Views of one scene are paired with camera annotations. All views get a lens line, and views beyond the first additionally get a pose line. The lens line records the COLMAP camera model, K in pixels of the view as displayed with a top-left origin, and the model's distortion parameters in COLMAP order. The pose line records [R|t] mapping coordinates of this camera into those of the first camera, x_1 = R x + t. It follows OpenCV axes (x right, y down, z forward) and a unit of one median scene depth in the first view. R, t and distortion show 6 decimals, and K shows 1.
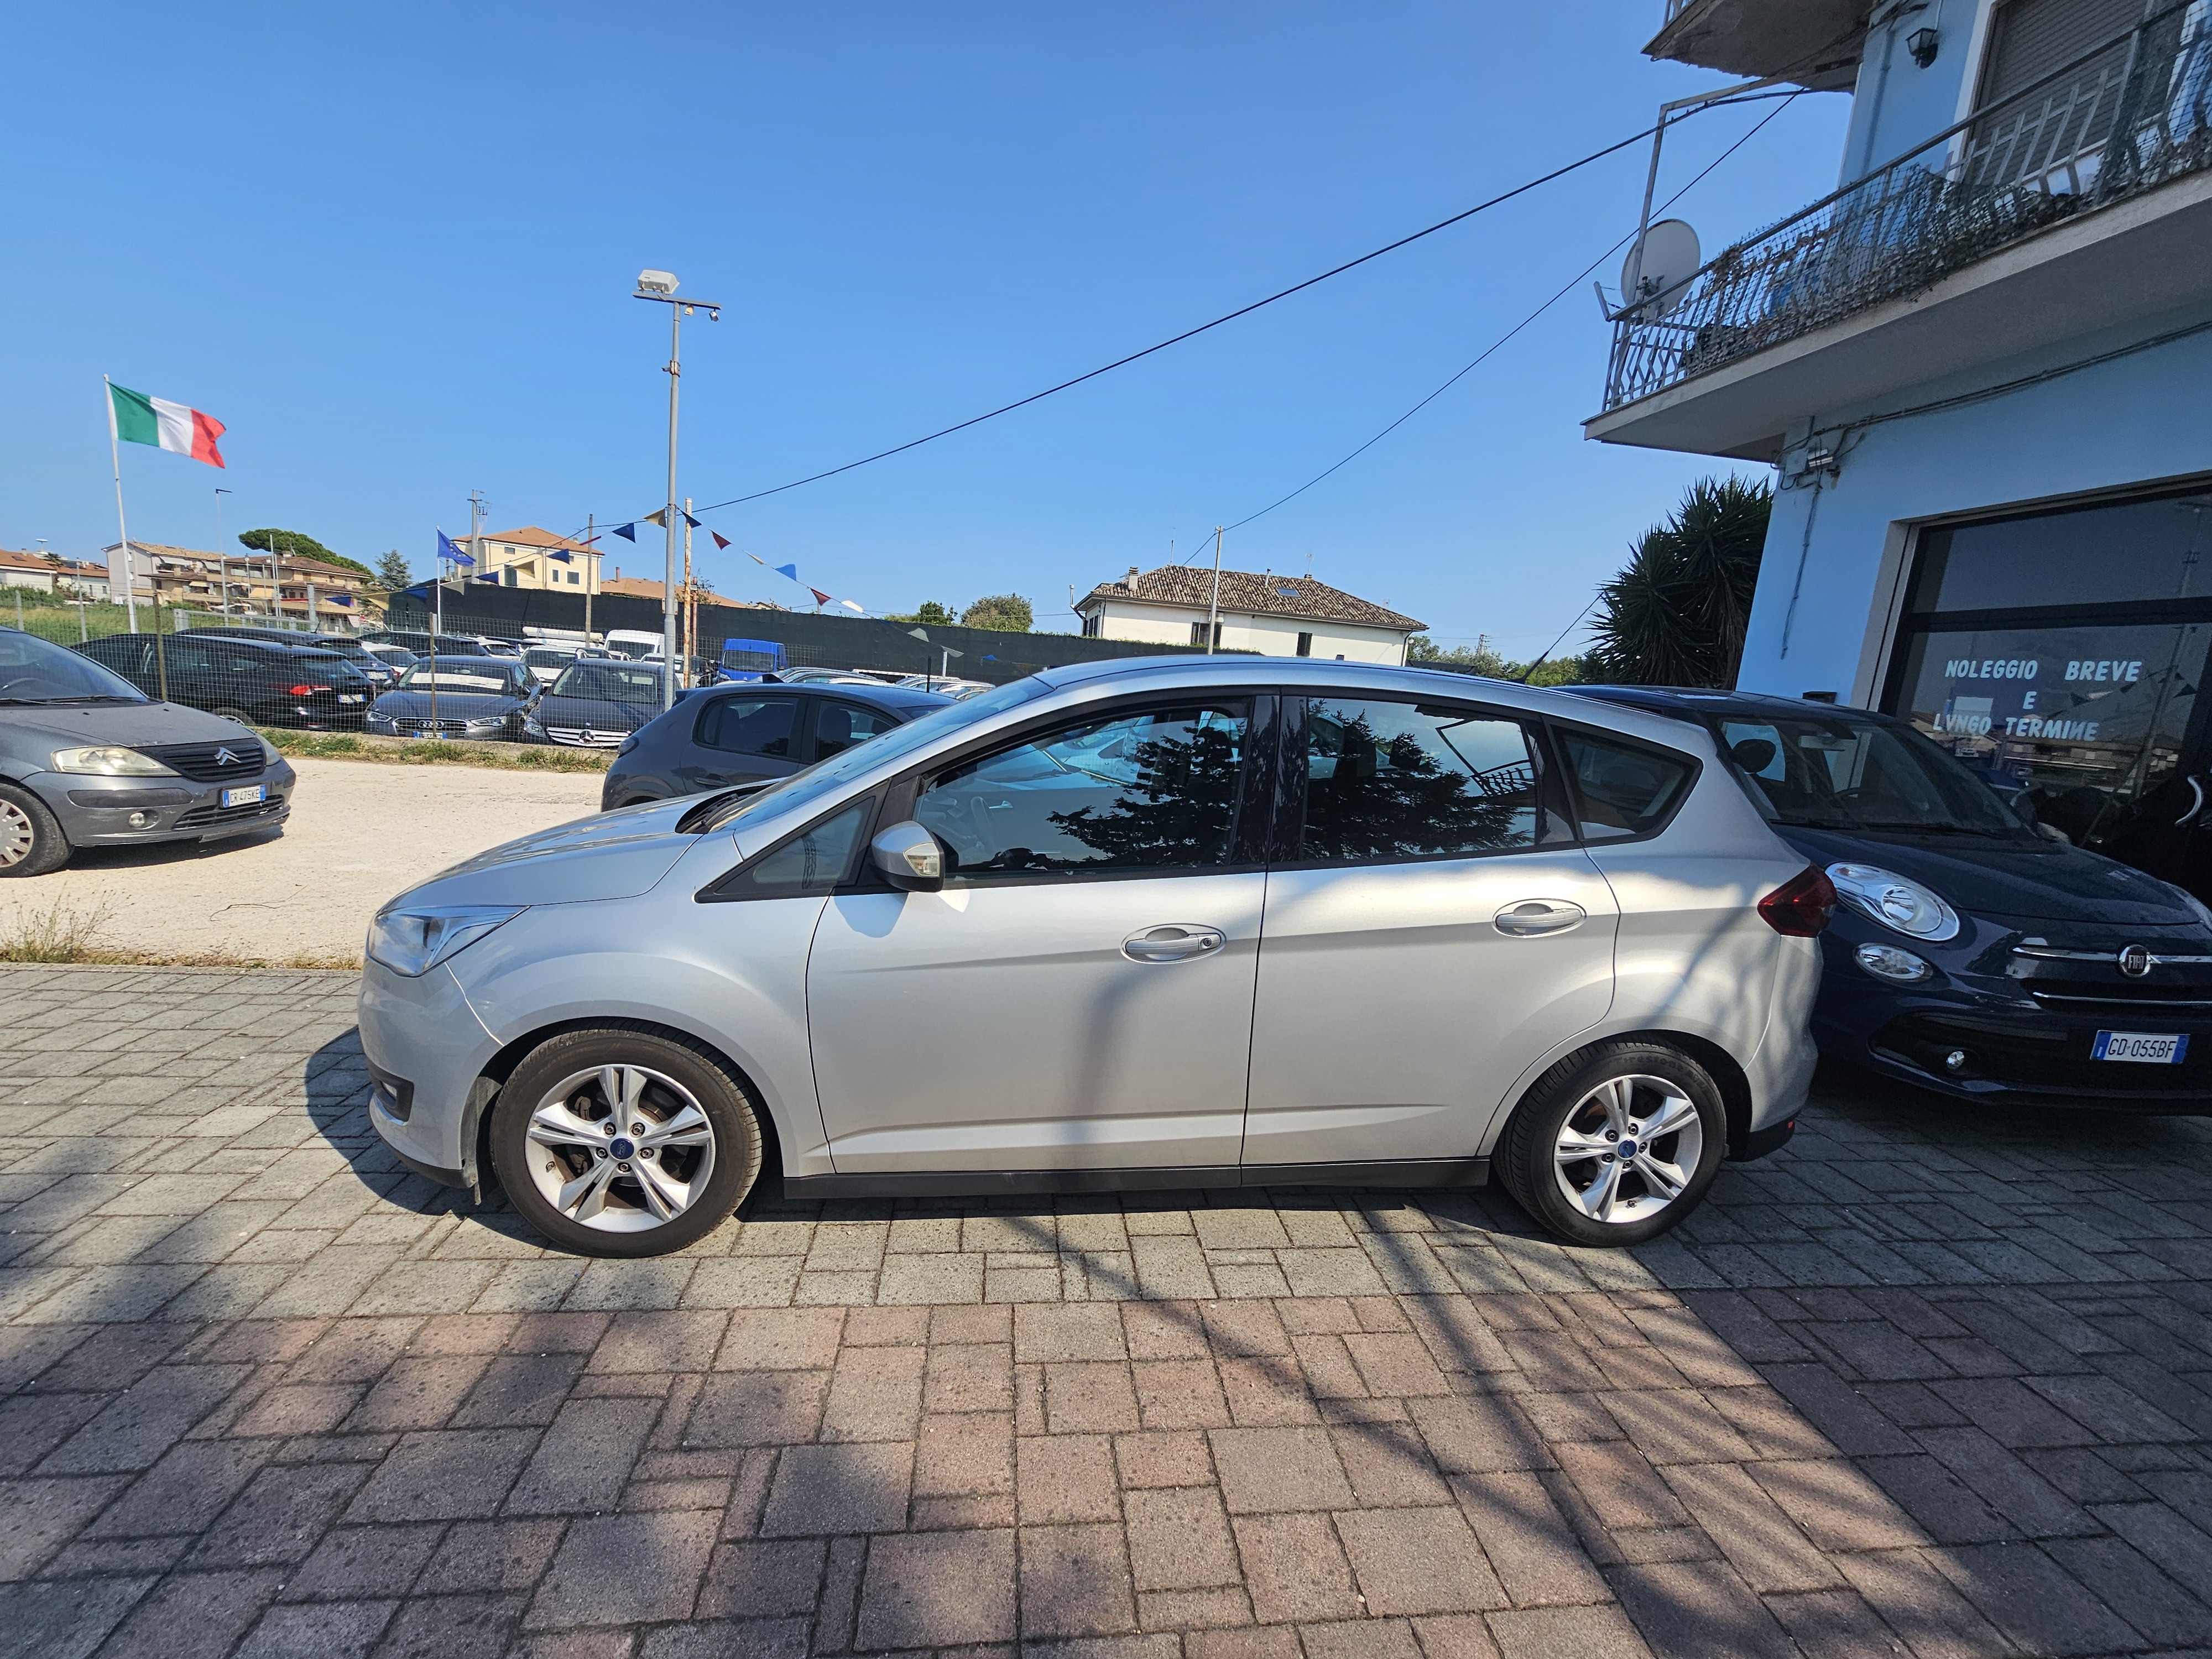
lens RADIAL K [[904.2, 0, 1106.0], [0, 904.2, 829.5], [0, 0, 1]] dist [0.000899, 0.001076]
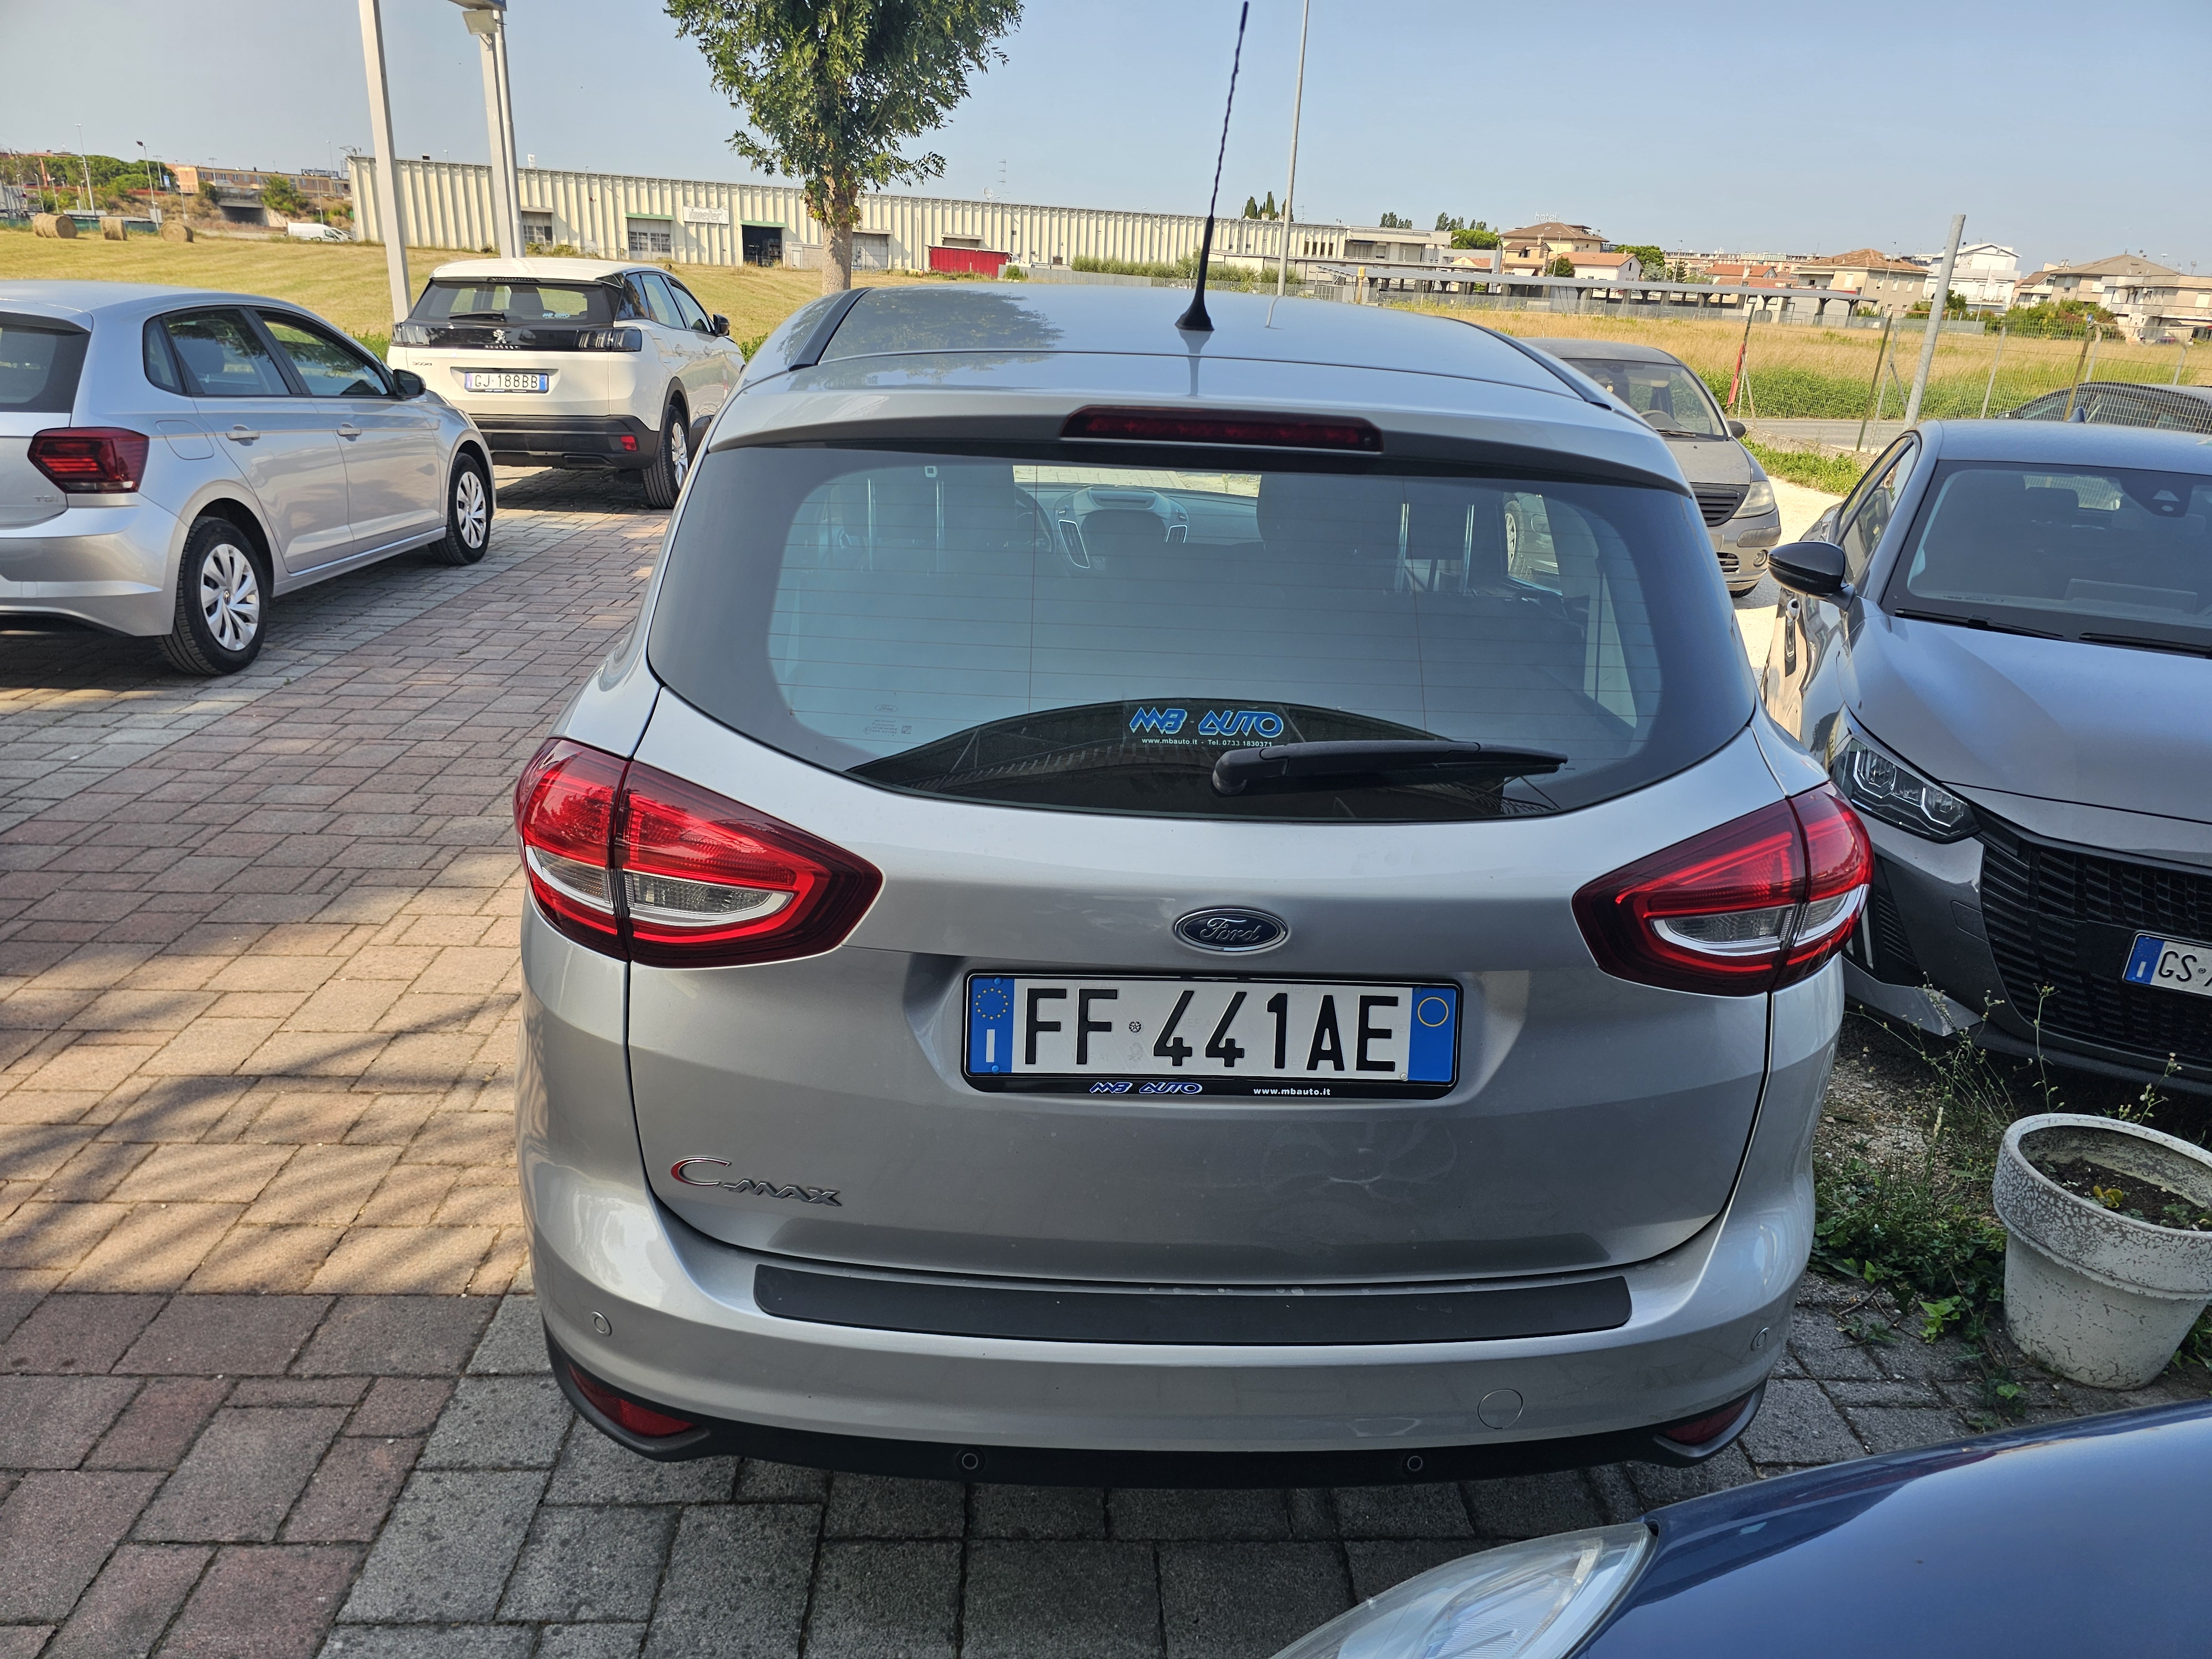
lens RADIAL K [[1494.9, 0, 1106.0], [0, 1494.9, 829.5], [0, 0, 1]] dist [0.059158, -0.053944]
pose [[-0.067271, 0.268296, -0.960985, 1.728893], [-0.221210, 0.935185, 0.276578, -0.188512], [0.972903, 0.231185, -0.003561, 1.531263]]
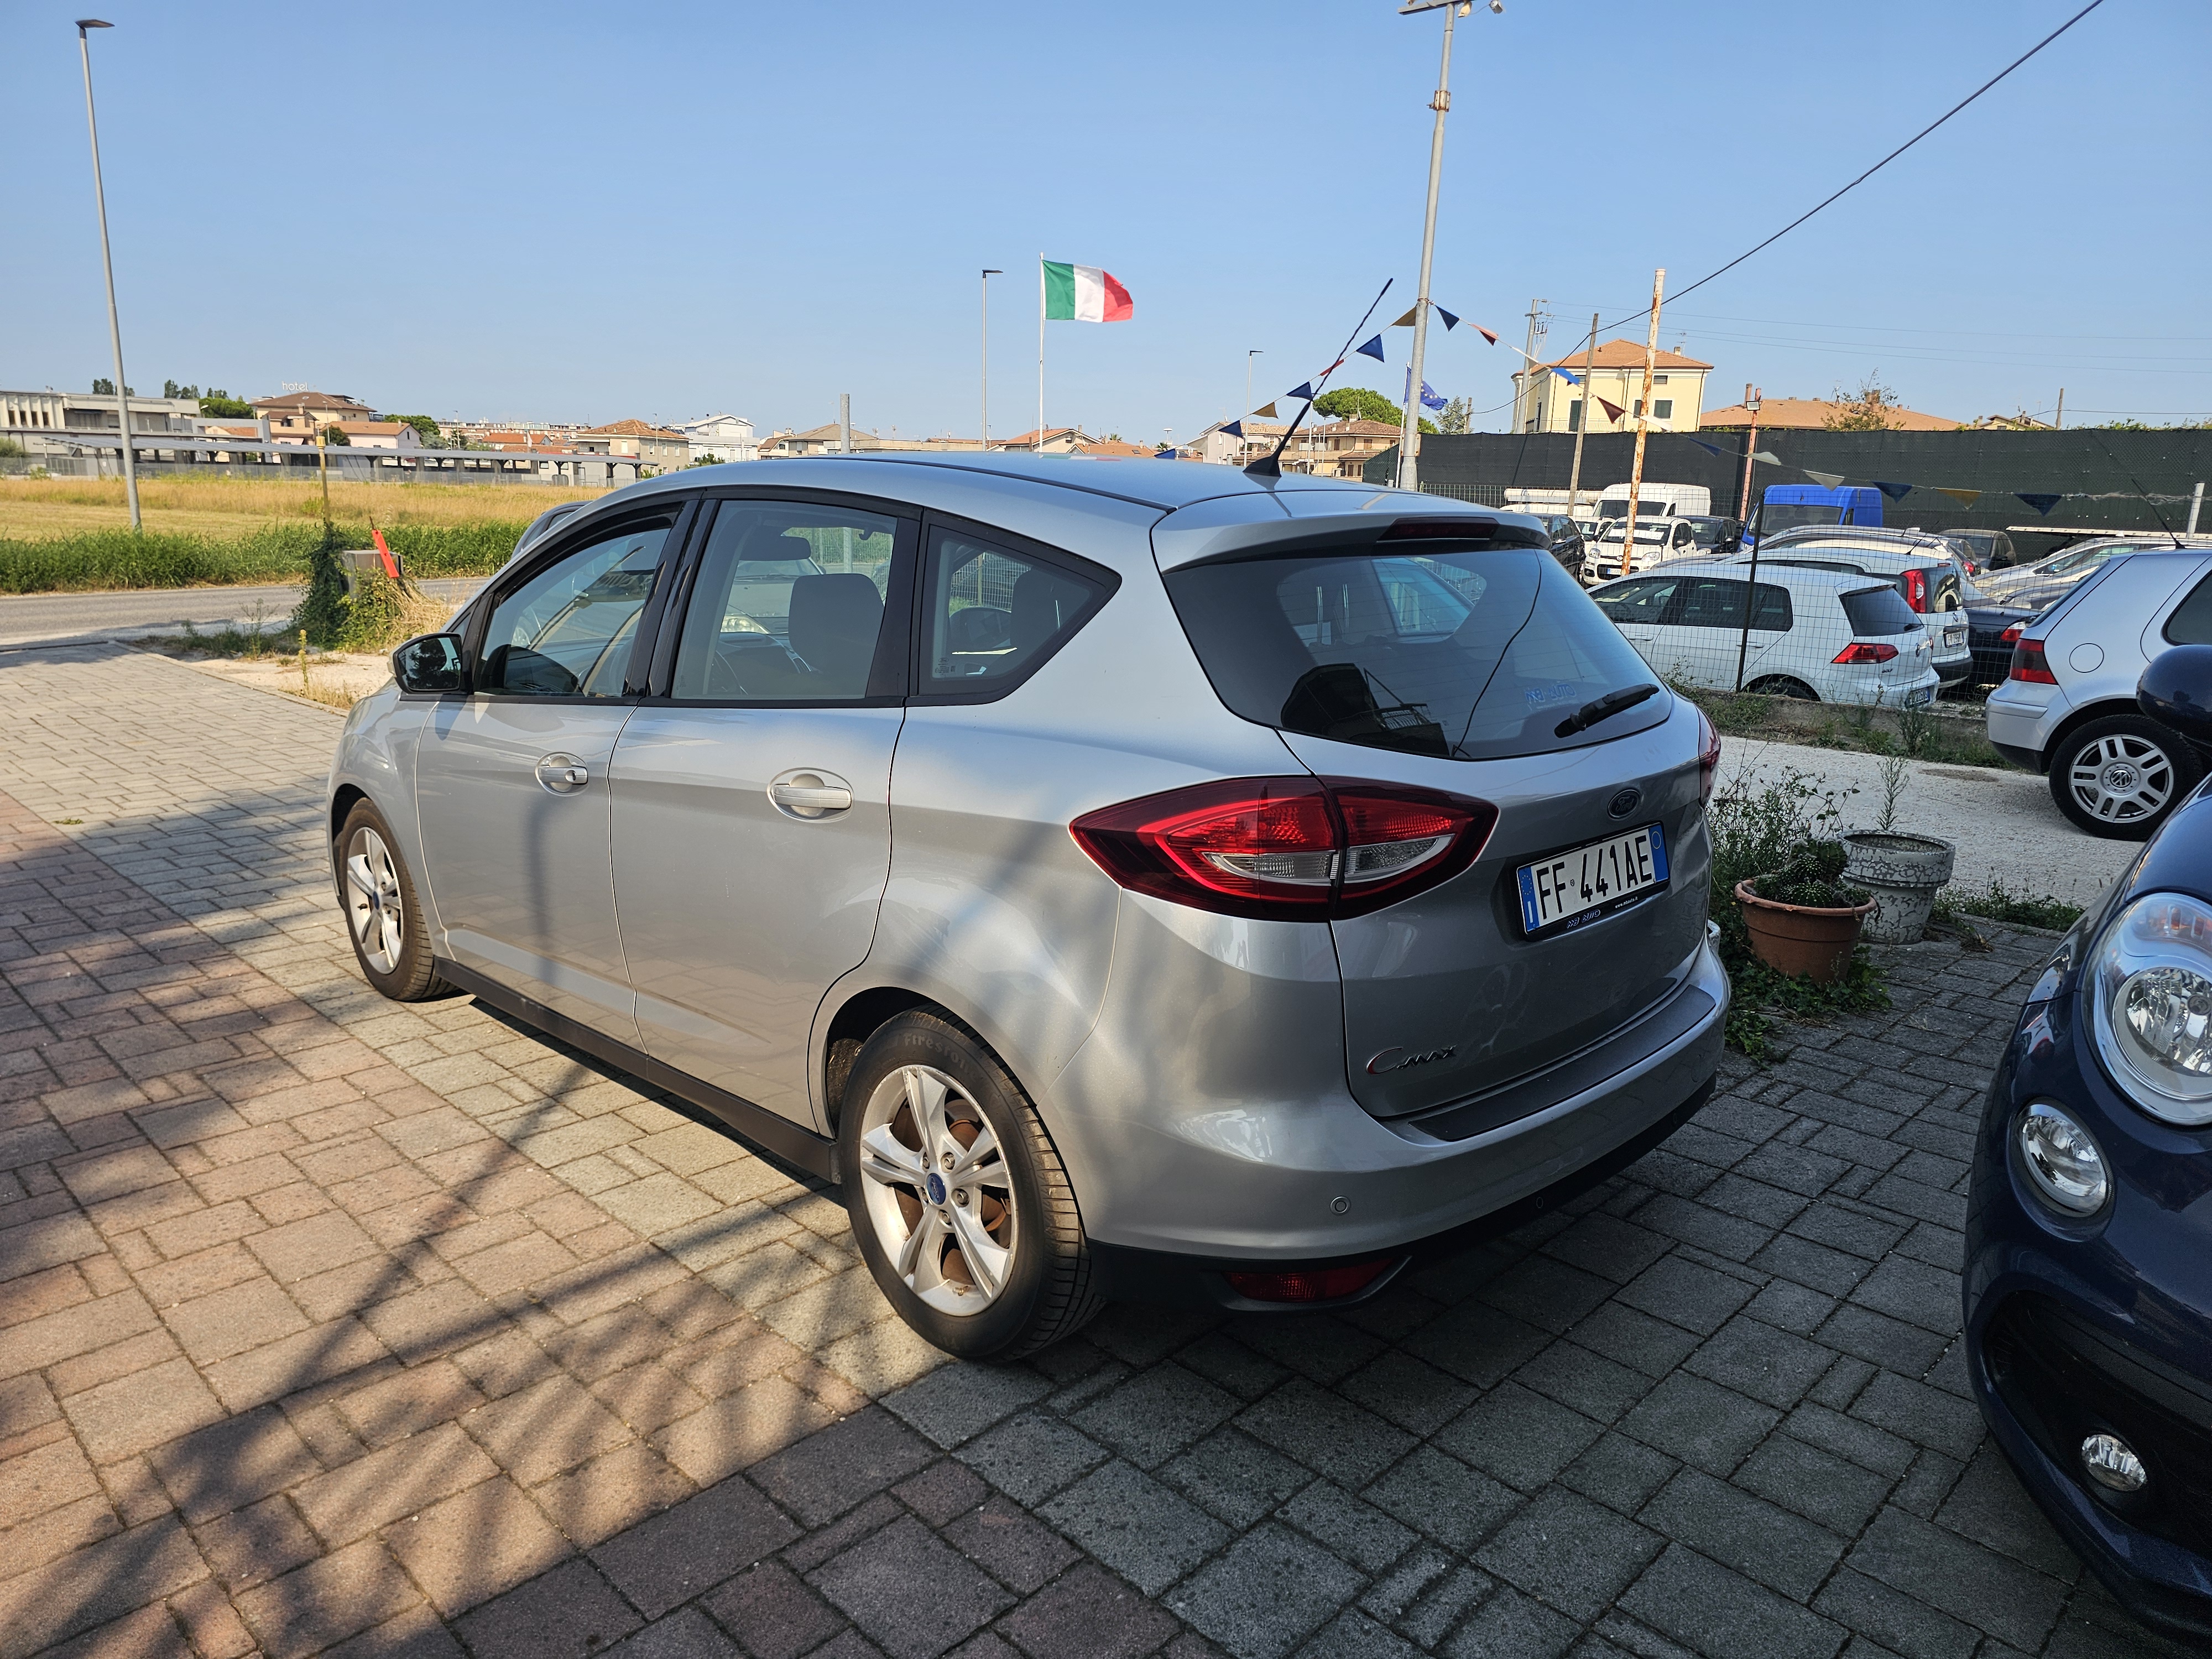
lens RADIAL K [[1480.9, 0, 1106.0], [0, 1480.9, 829.5], [0, 0, 1]] dist [0.058395, -0.059961]
pose [[0.621294, 0.113156, -0.775364, 1.718599], [-0.103199, 0.992715, 0.062183, 0.032434], [0.776752, 0.041383, 0.628445, 0.519175]]
